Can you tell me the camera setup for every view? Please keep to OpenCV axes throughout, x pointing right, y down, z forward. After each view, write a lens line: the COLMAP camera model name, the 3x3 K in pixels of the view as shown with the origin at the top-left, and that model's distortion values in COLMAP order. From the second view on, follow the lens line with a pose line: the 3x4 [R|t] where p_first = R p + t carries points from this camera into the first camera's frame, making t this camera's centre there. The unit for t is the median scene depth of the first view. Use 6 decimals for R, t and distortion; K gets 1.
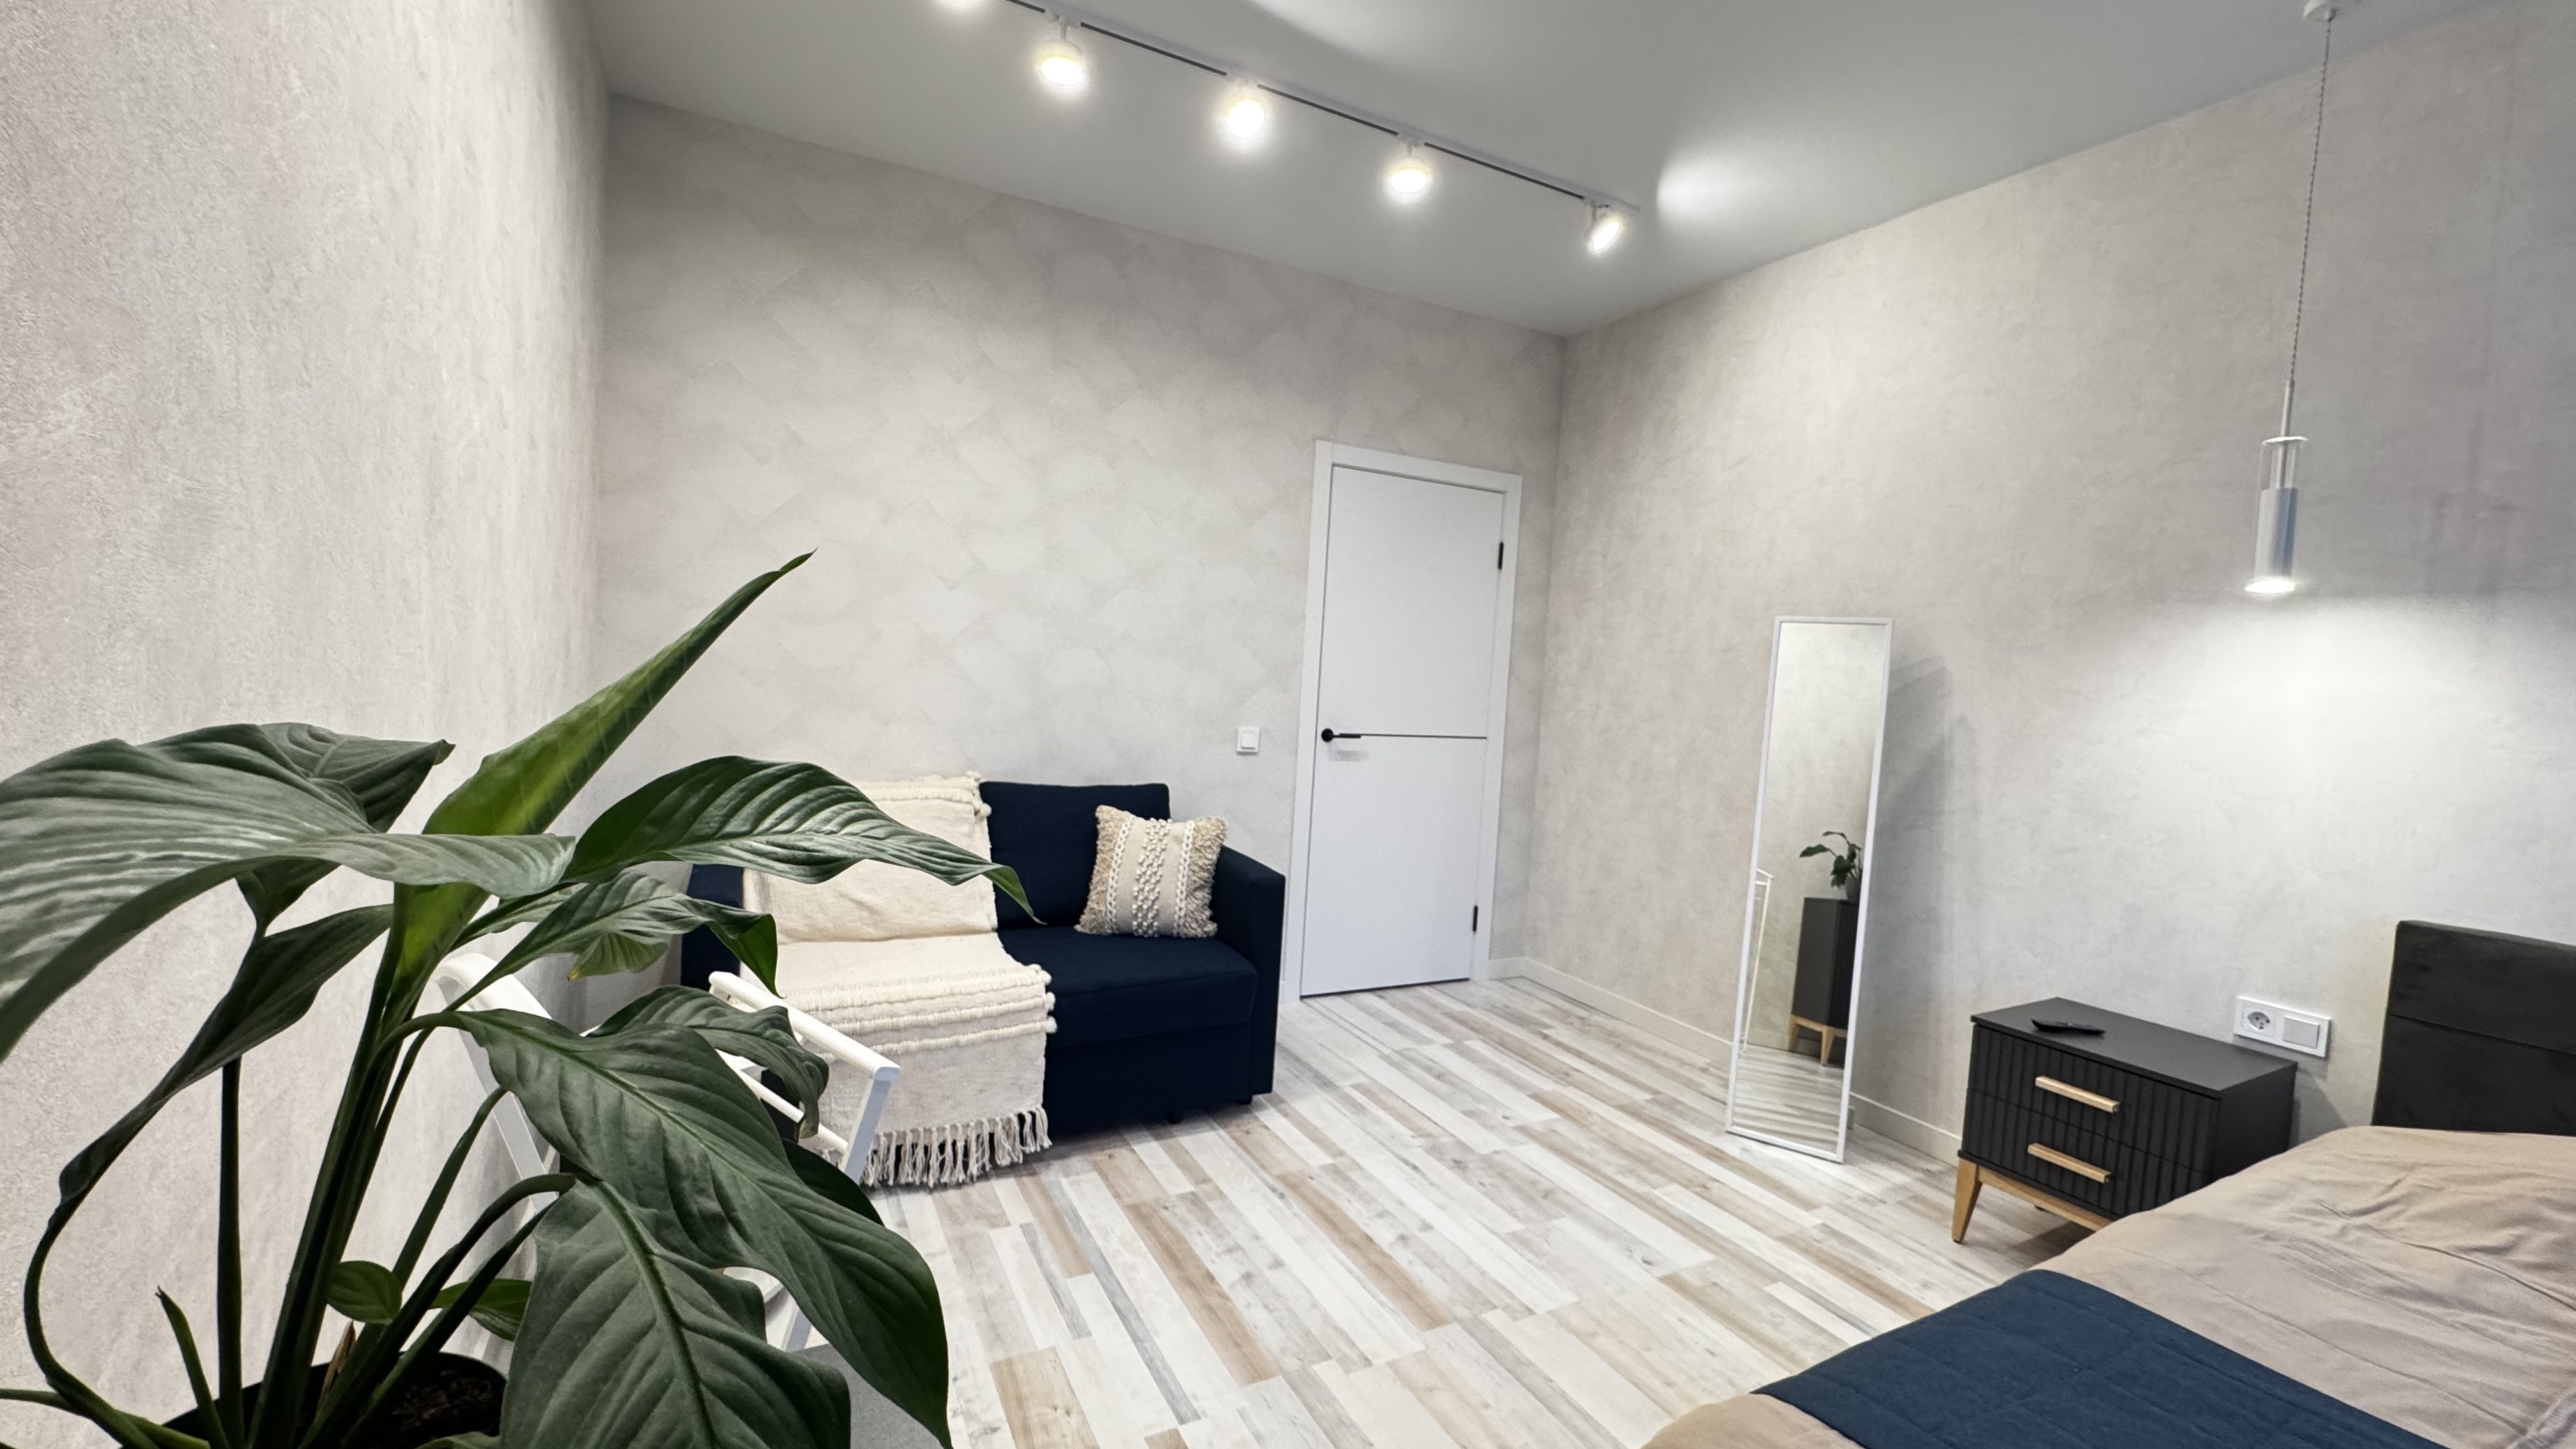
lens RADIAL K [[1032.5, 0, 1284.2], [0, 1032.5, 718.5], [0, 0, 1]] dist [-0.006309, 0.000678]
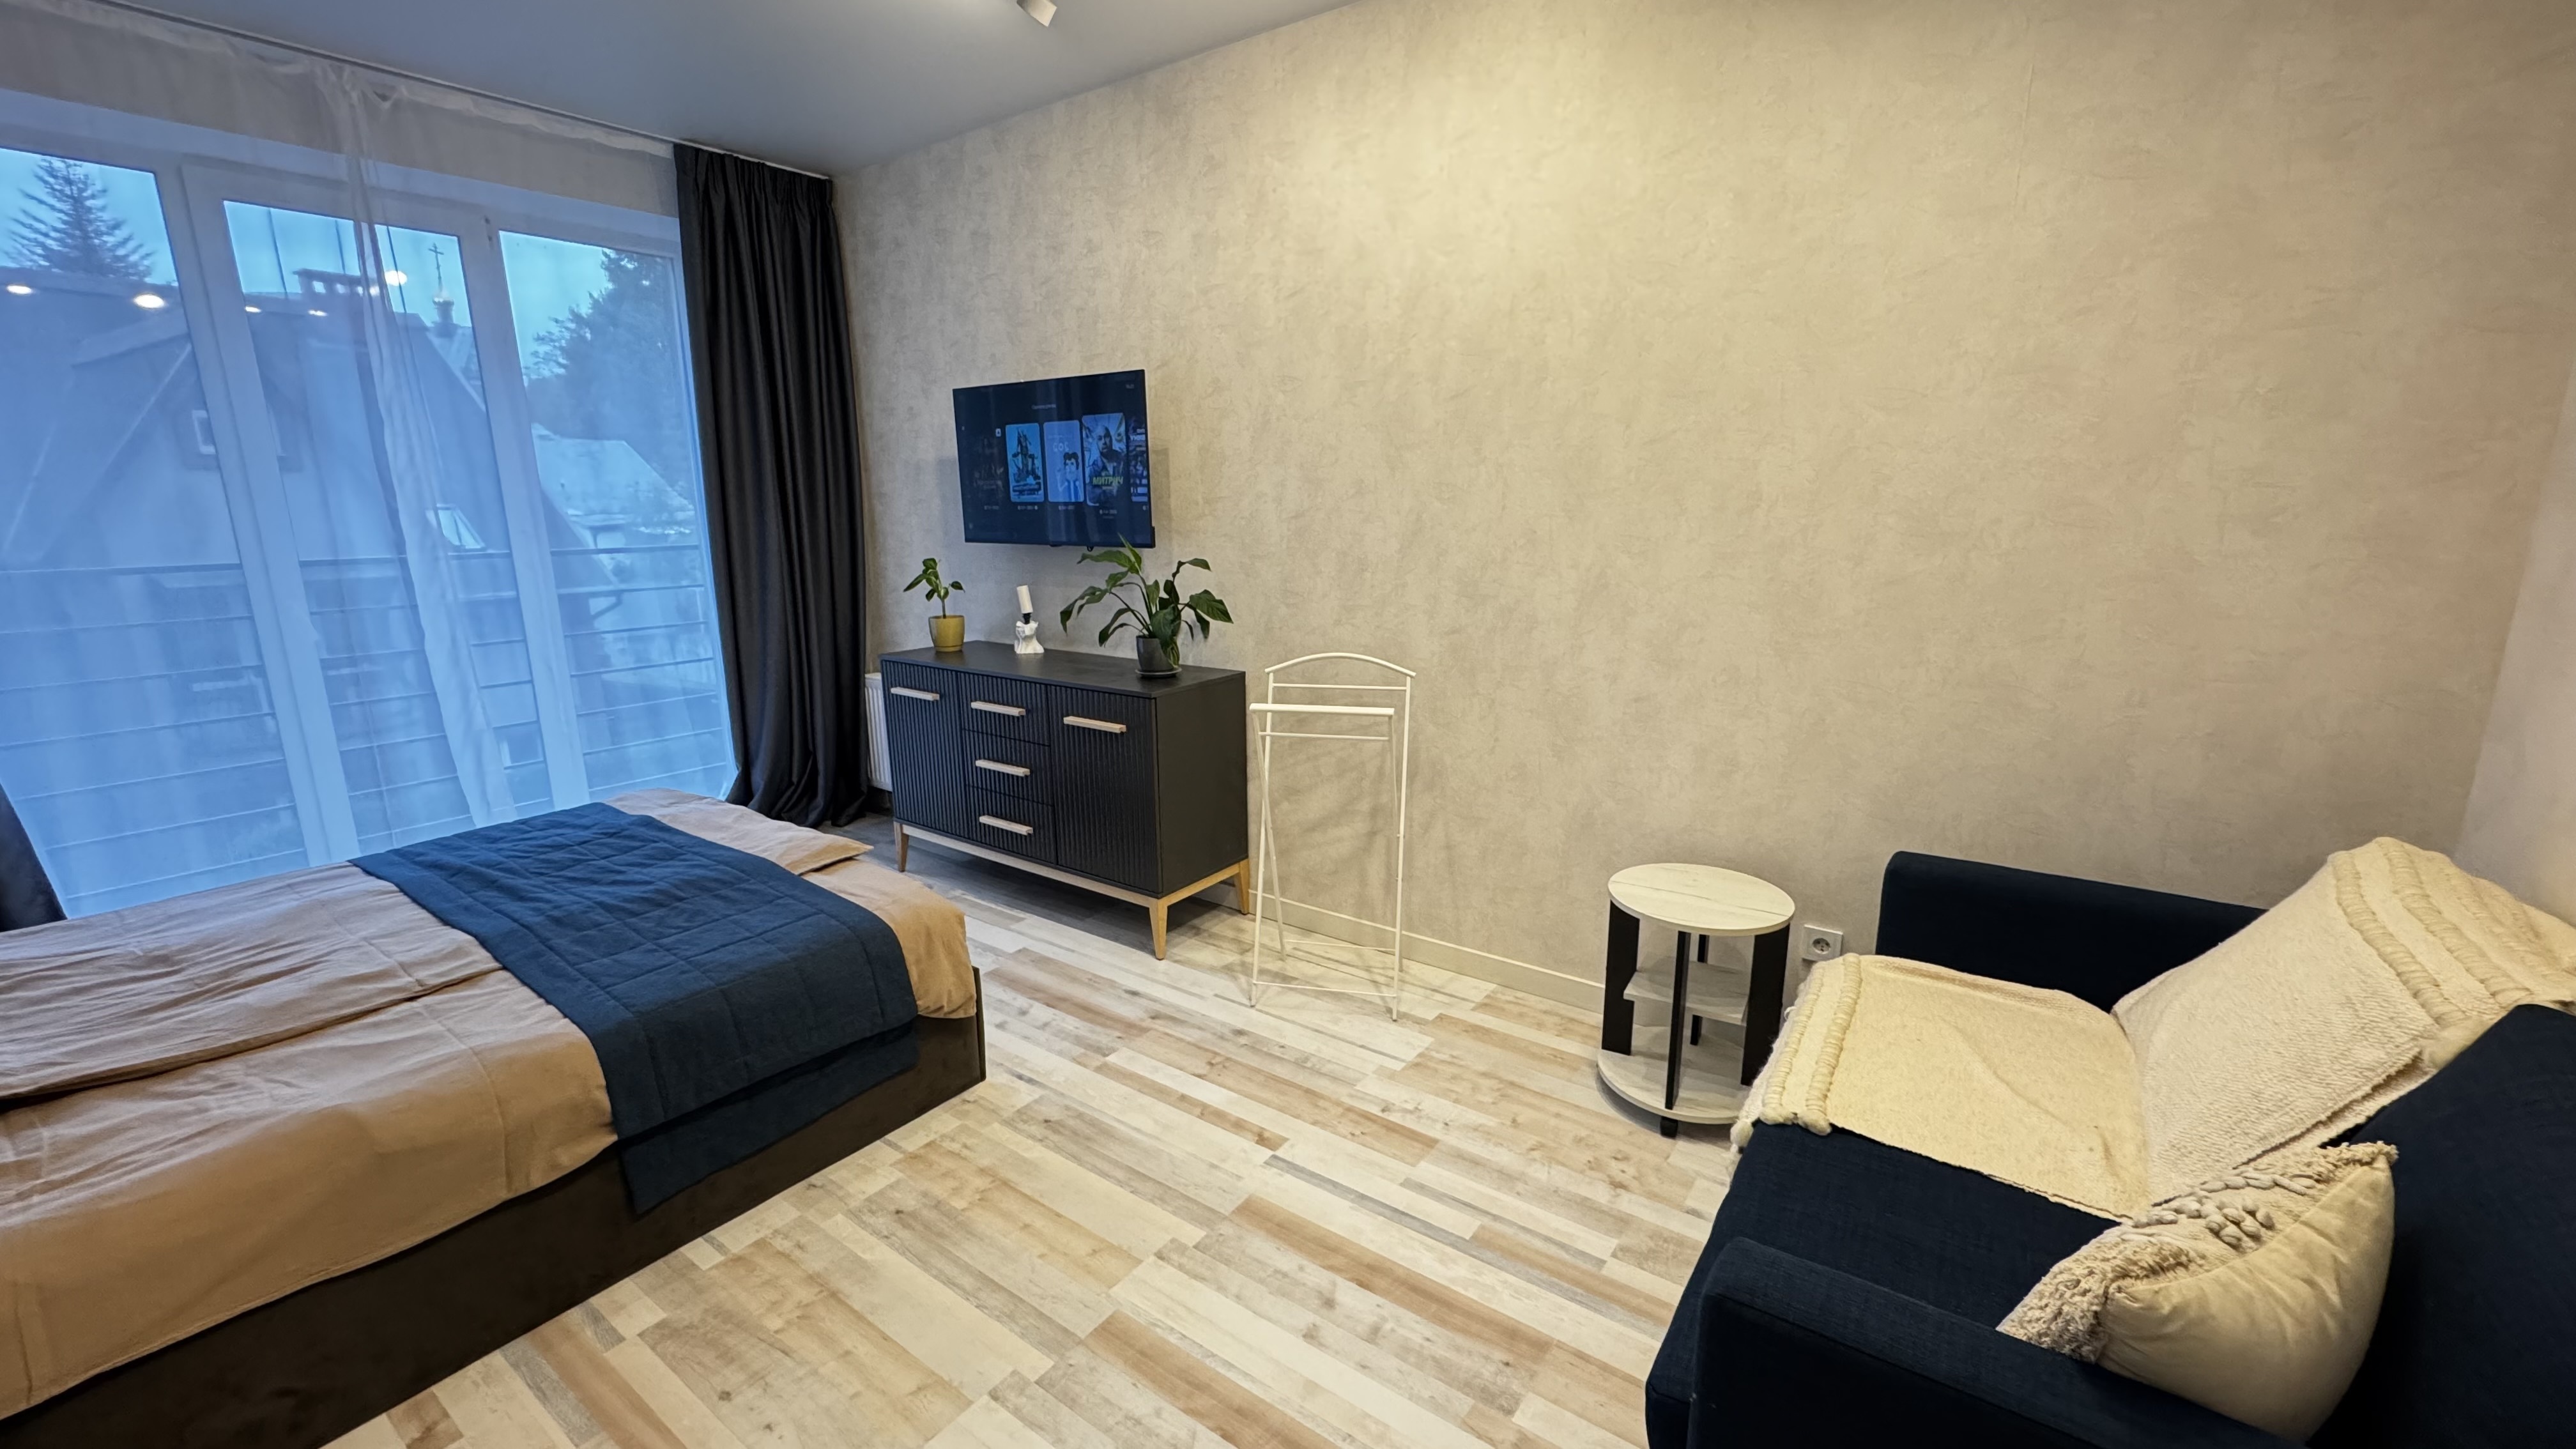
lens RADIAL K [[1032.5, 0, 1284.6], [0, 1032.5, 720.7], [0, 0, 1]] dist [-0.006309, 0.000678]
pose [[-0.894098, 0.042214, -0.445878, 0.296437], [-0.070691, 0.969768, 0.233566, -0.103571], [0.442258, 0.240350, -0.864083, 1.326901]]
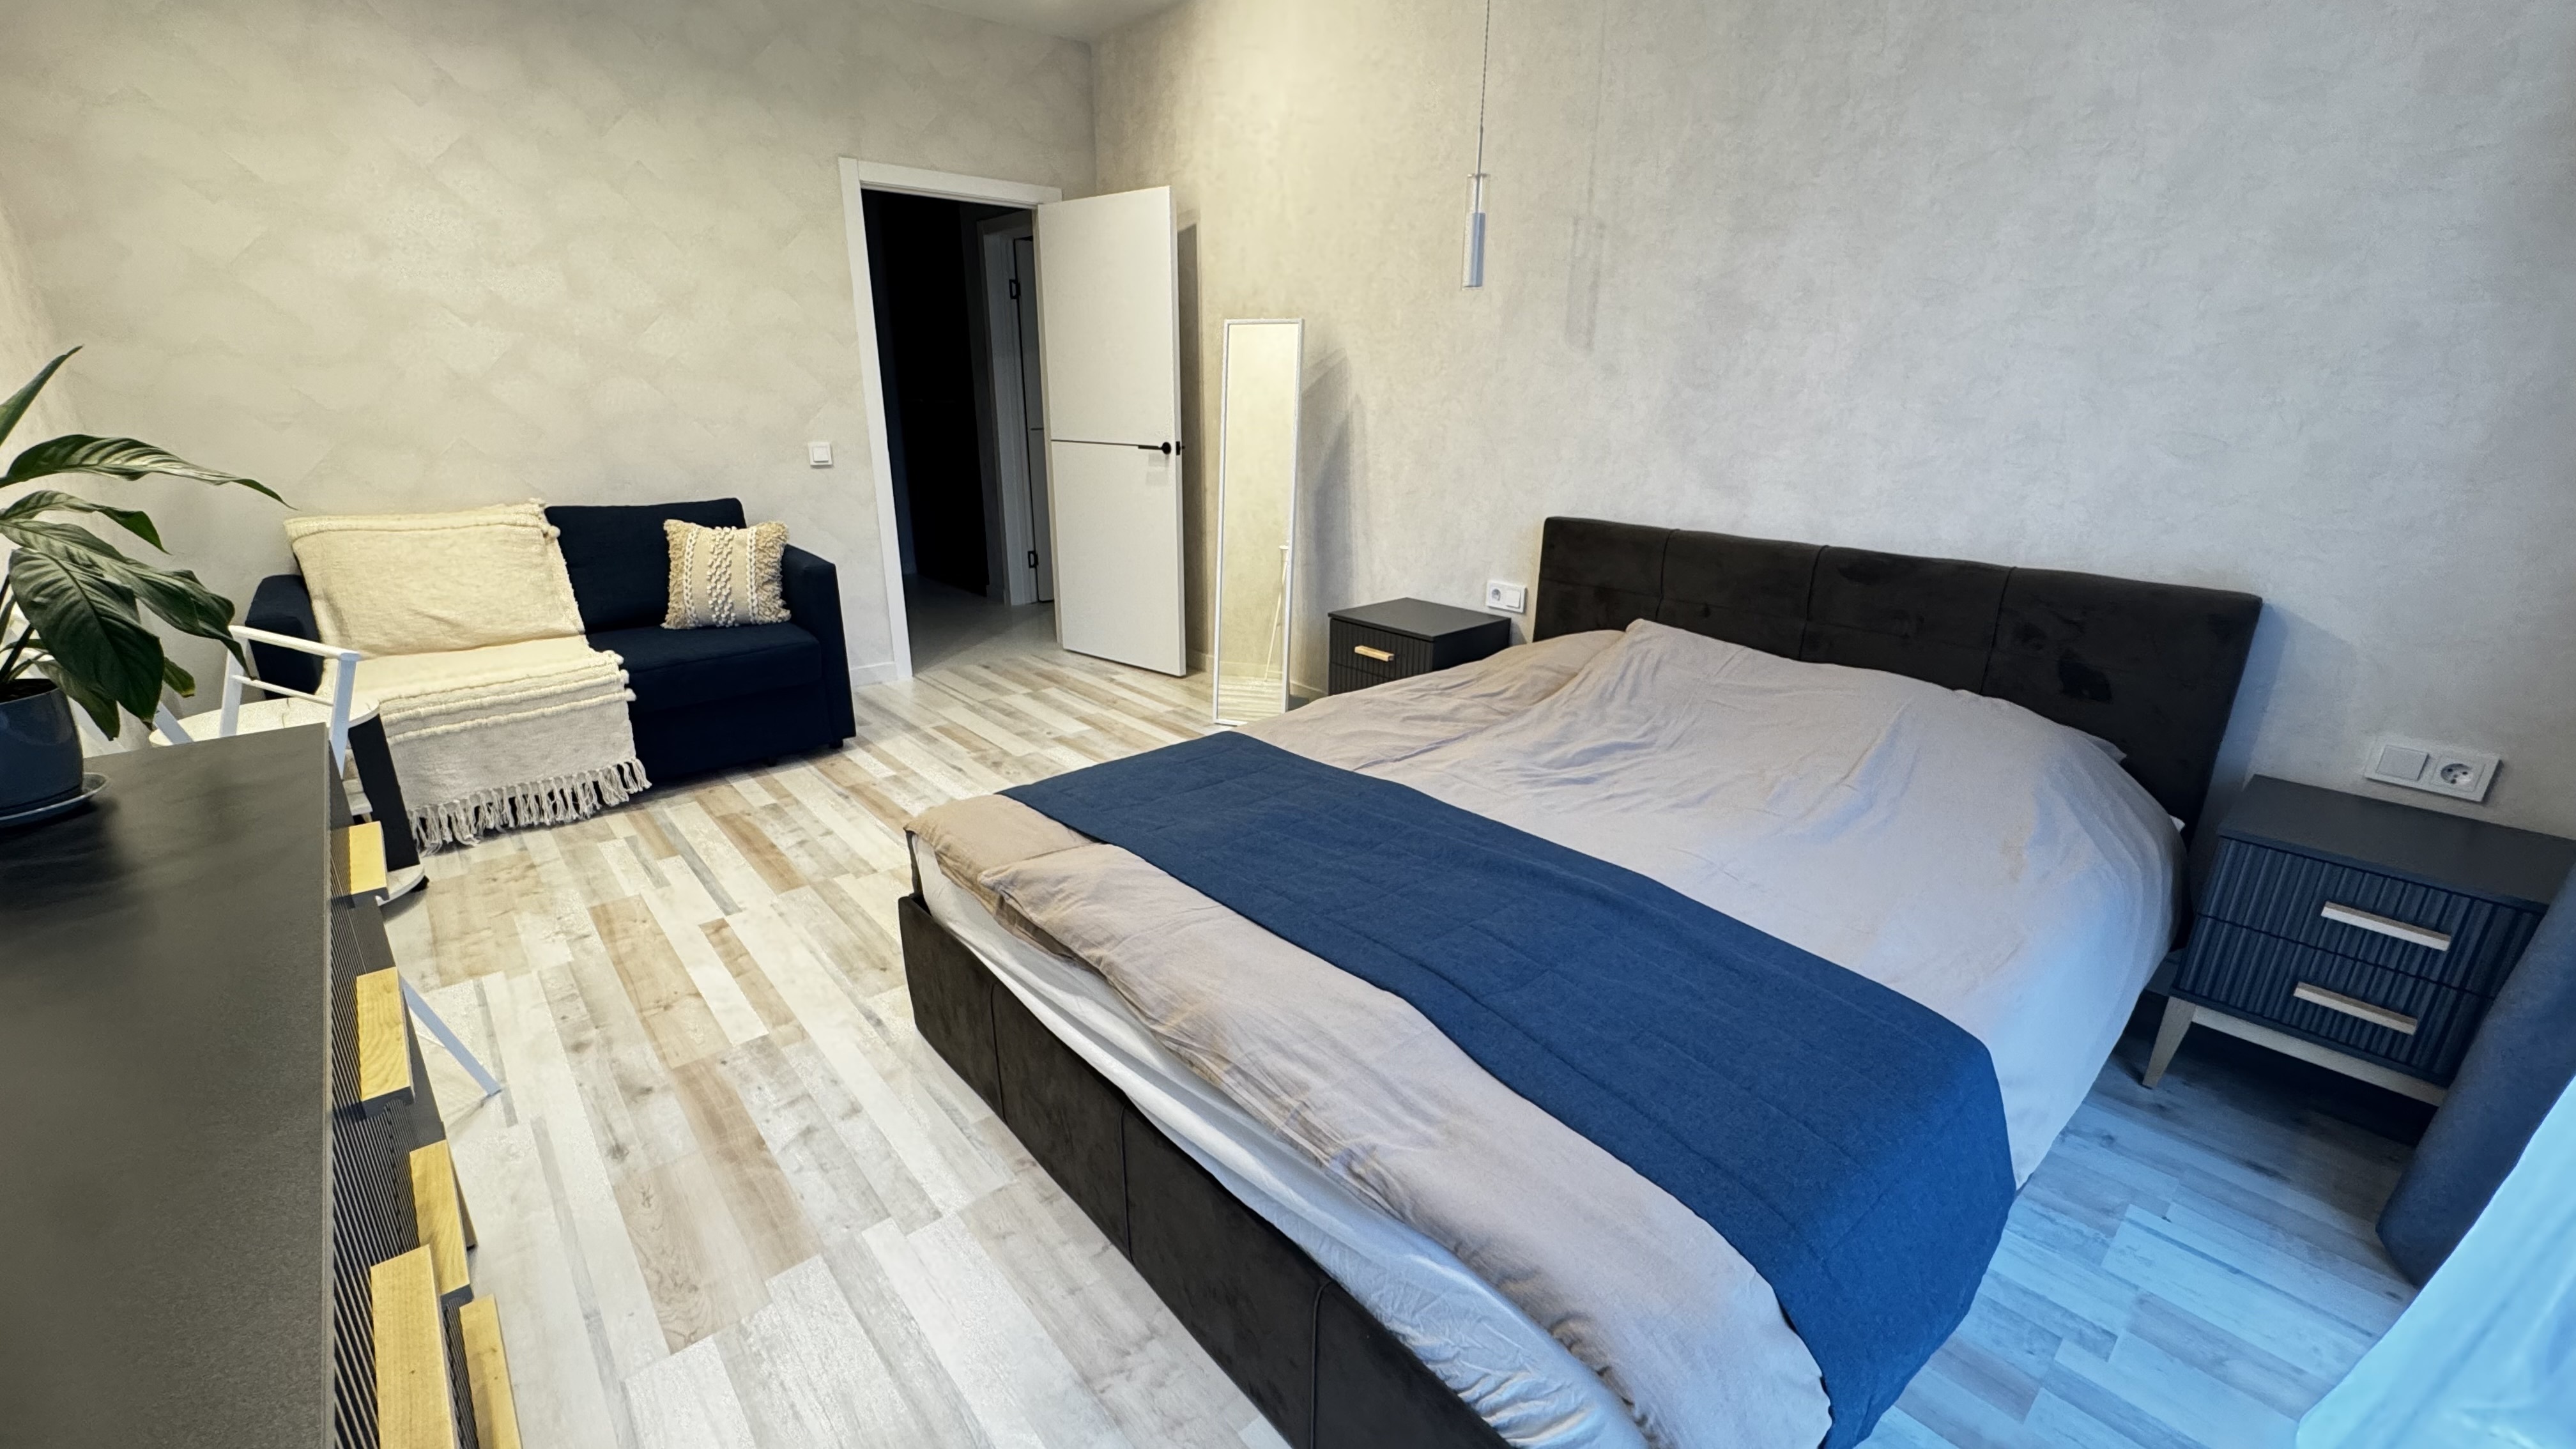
lens RADIAL K [[1032.5, 0, 1286.6], [0, 1032.5, 718.5], [0, 0, 1]] dist [-0.006309, 0.000678]
pose [[0.970806, -0.120156, 0.207602, 0.274408], [0.060621, 0.960296, 0.272318, 0.032522], [-0.232080, -0.251783, 0.939545, -0.350588]]
